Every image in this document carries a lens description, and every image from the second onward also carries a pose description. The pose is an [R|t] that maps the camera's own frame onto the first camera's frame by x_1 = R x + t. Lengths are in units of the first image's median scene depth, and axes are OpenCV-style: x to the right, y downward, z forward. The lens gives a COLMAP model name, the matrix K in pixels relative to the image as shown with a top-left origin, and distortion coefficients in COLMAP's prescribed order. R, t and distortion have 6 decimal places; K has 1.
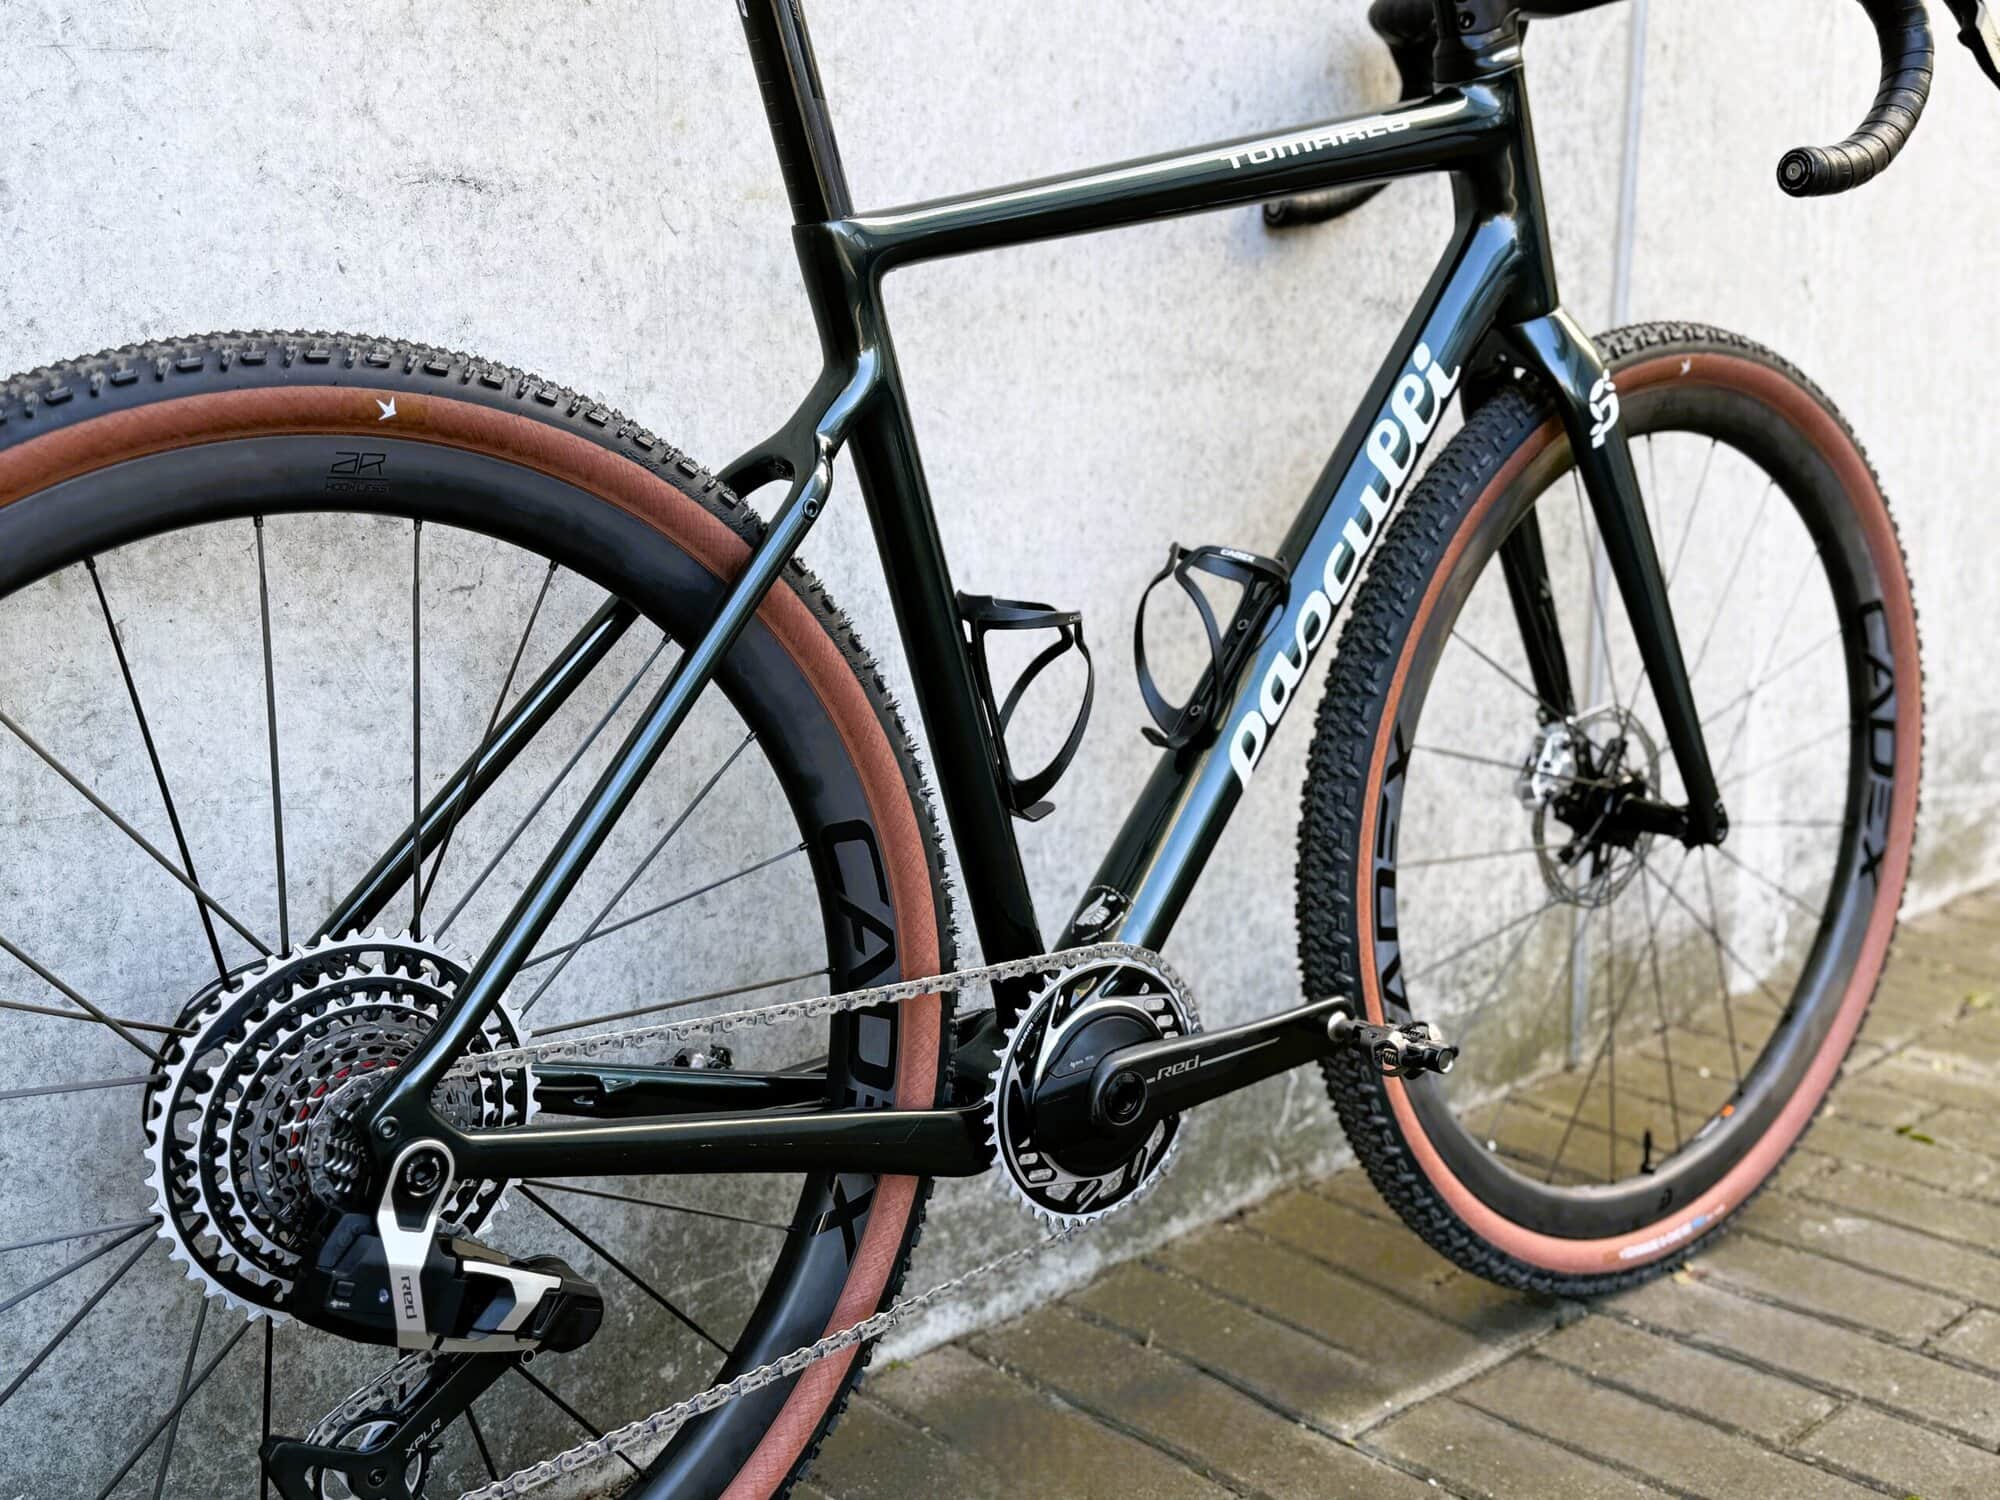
lens RADIAL K [[2257.8, 0, 1005.8], [0, 2257.8, 762.2], [0, 0, 1]] dist [0.094527, 0.000000]
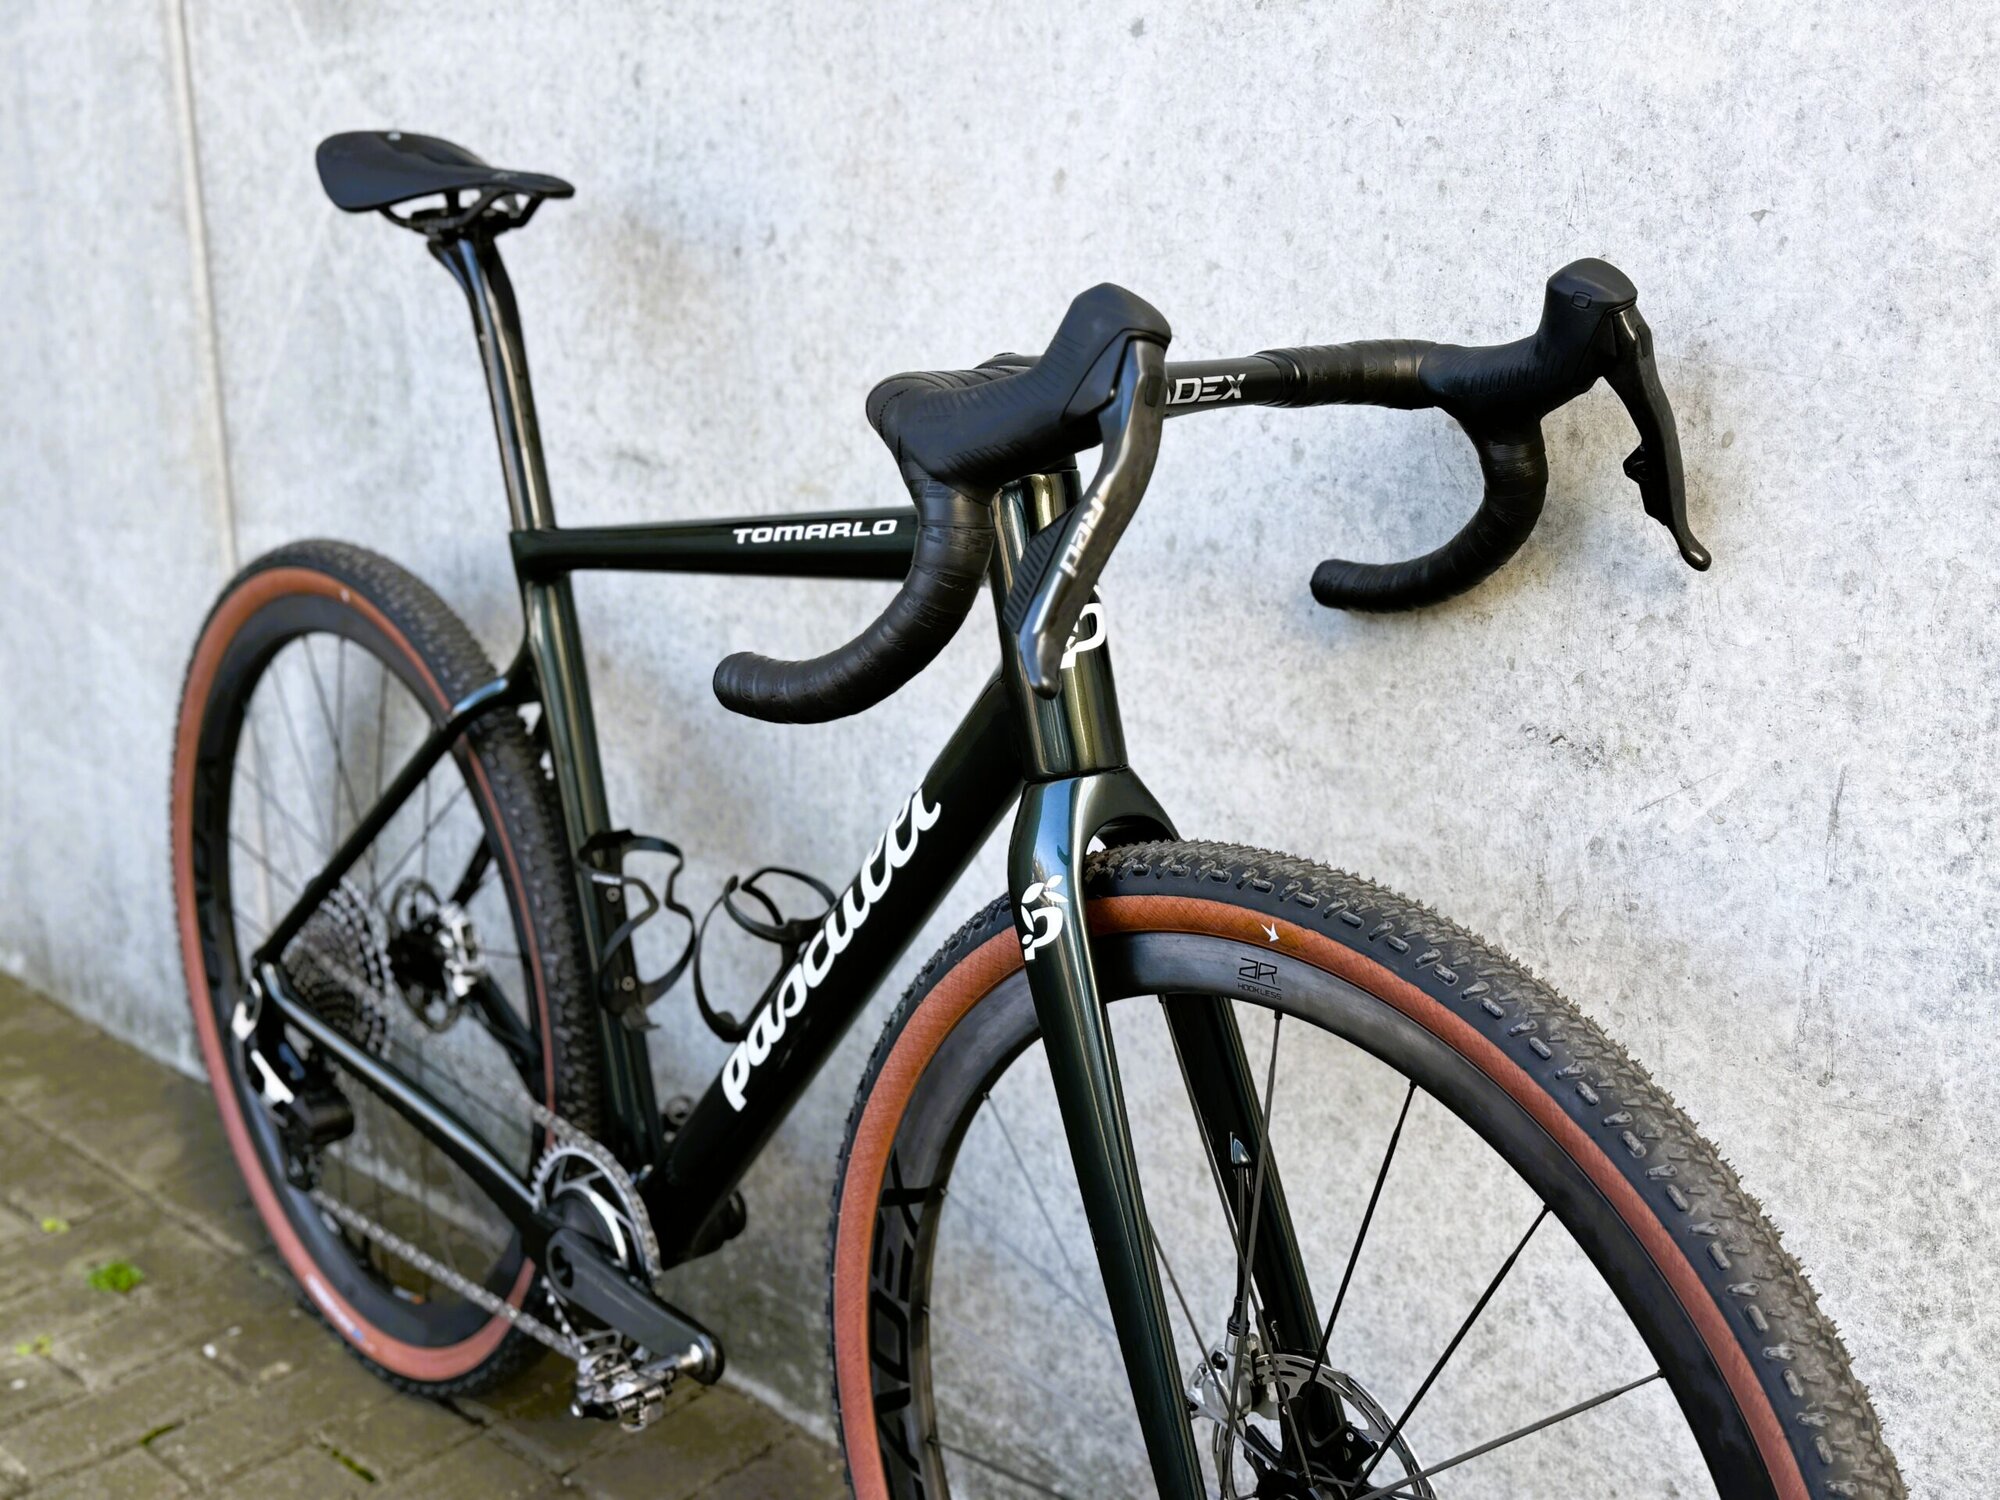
lens RADIAL K [[2257.8, 0, 1004.2], [0, 2257.8, 765.4], [0, 0, 1]] dist [0.094527, 0.000000]
pose [[0.047558, 0.281104, -0.958498, 1.022336], [-0.214150, 0.940141, 0.265095, -0.421507], [0.975642, 0.192655, 0.104910, 0.928936]]
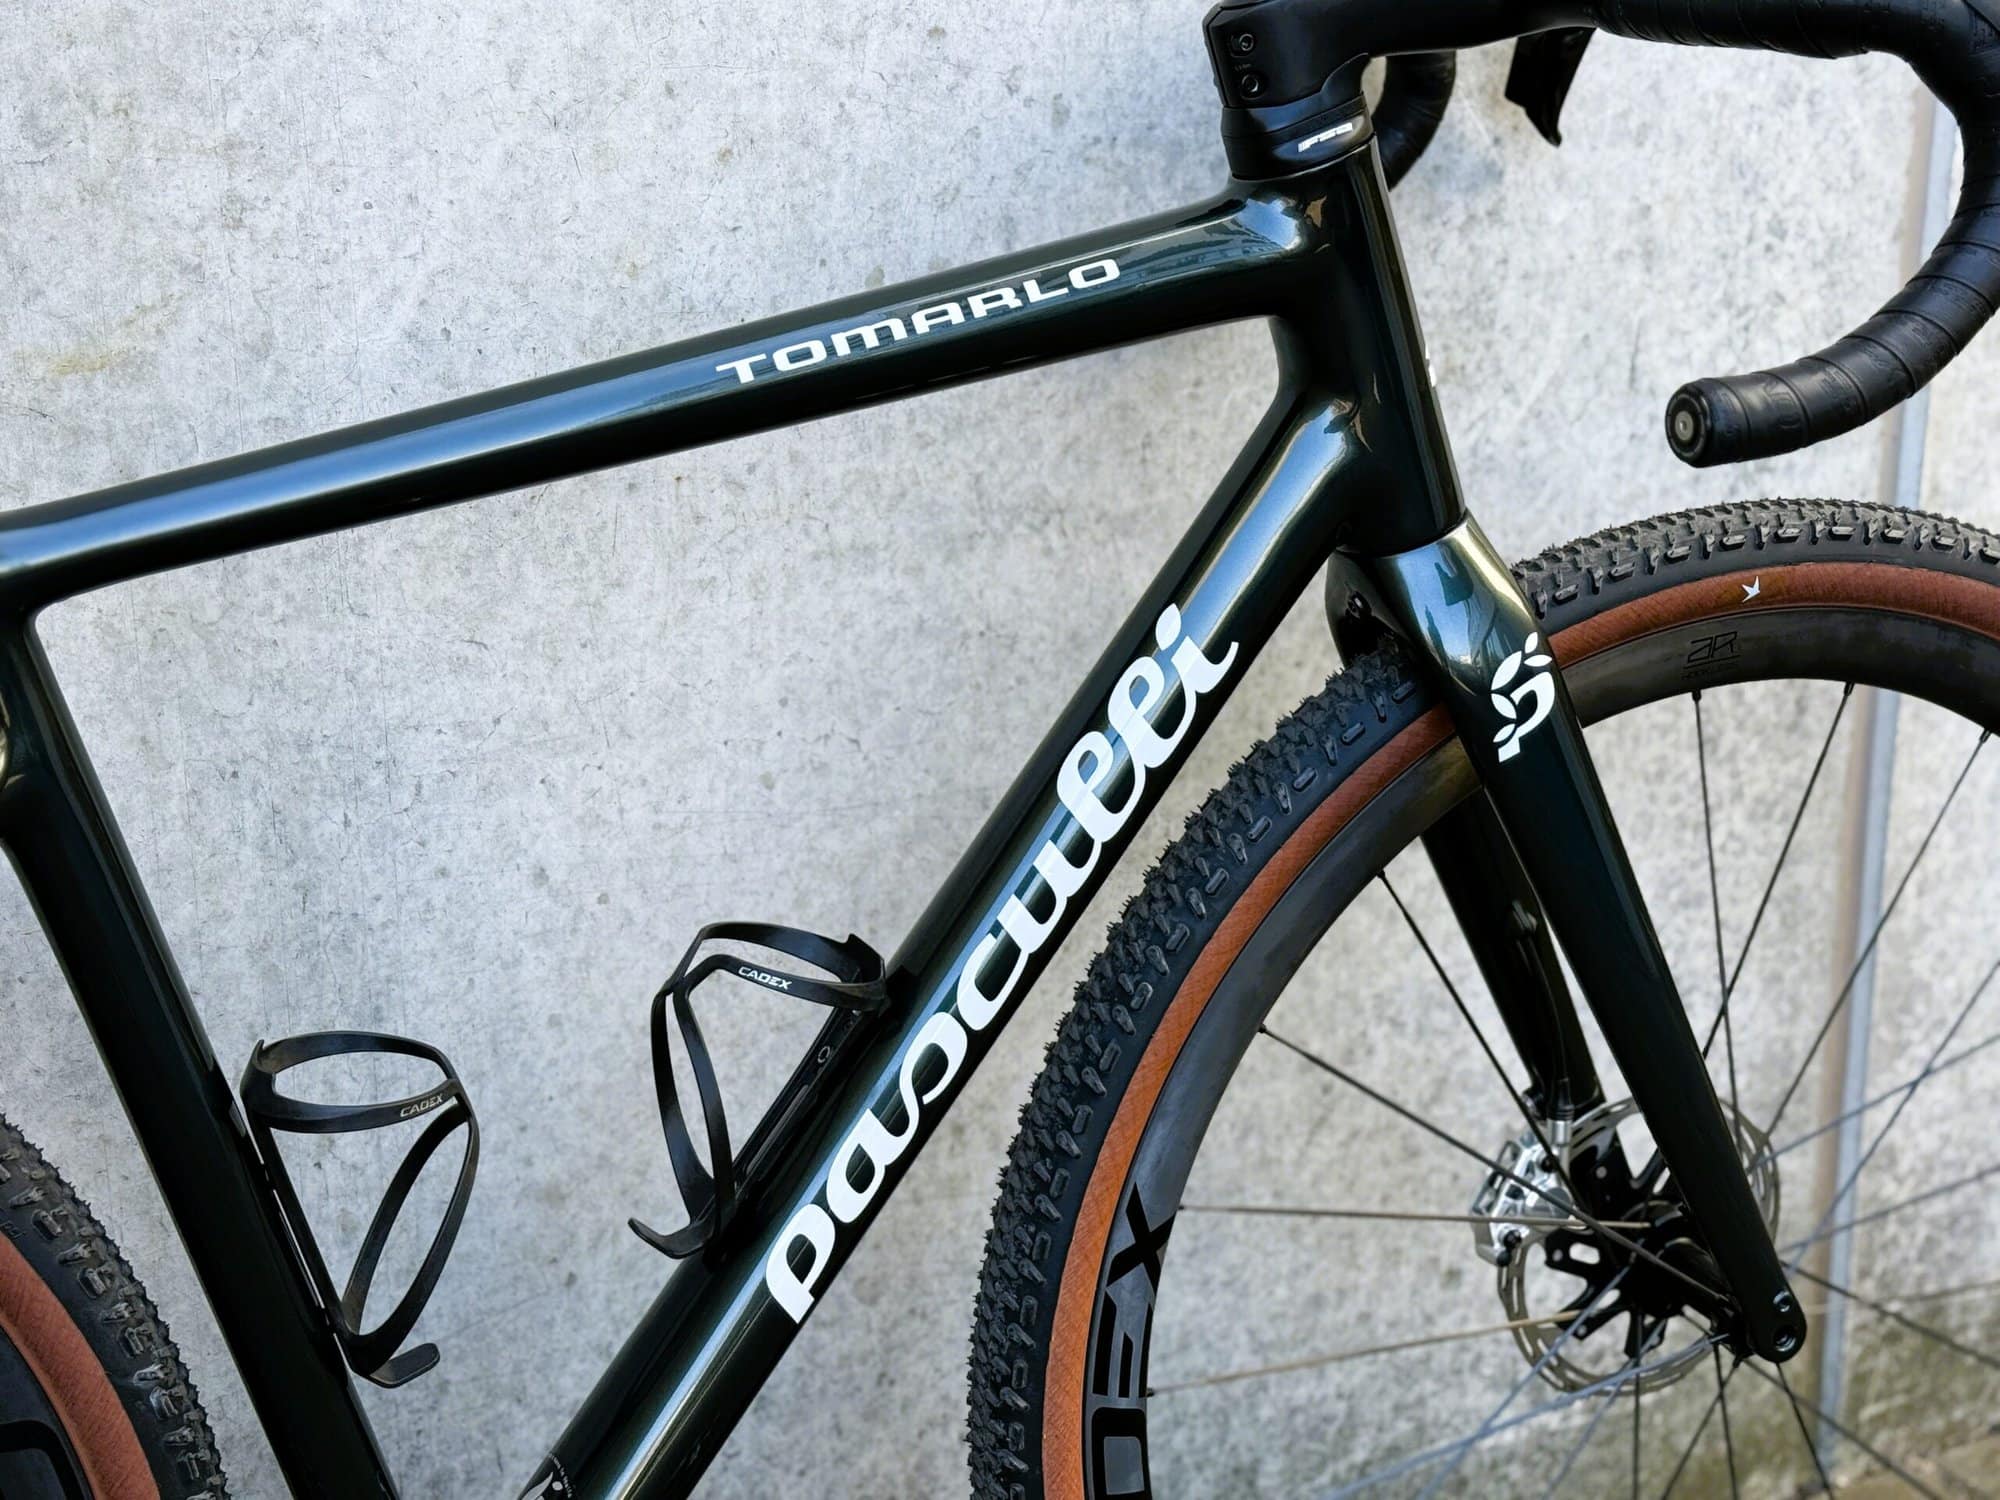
lens RADIAL K [[3056.6, 0, 1016.9], [0, 3056.6, 734.9], [0, 0, 1]] dist [0.135019, 0.000000]
pose [[0.965674, 0.075883, -0.248426, 0.347620], [-0.050499, 0.992974, 0.107014, -0.233909], [0.254802, -0.090795, 0.962721, 0.190459]]
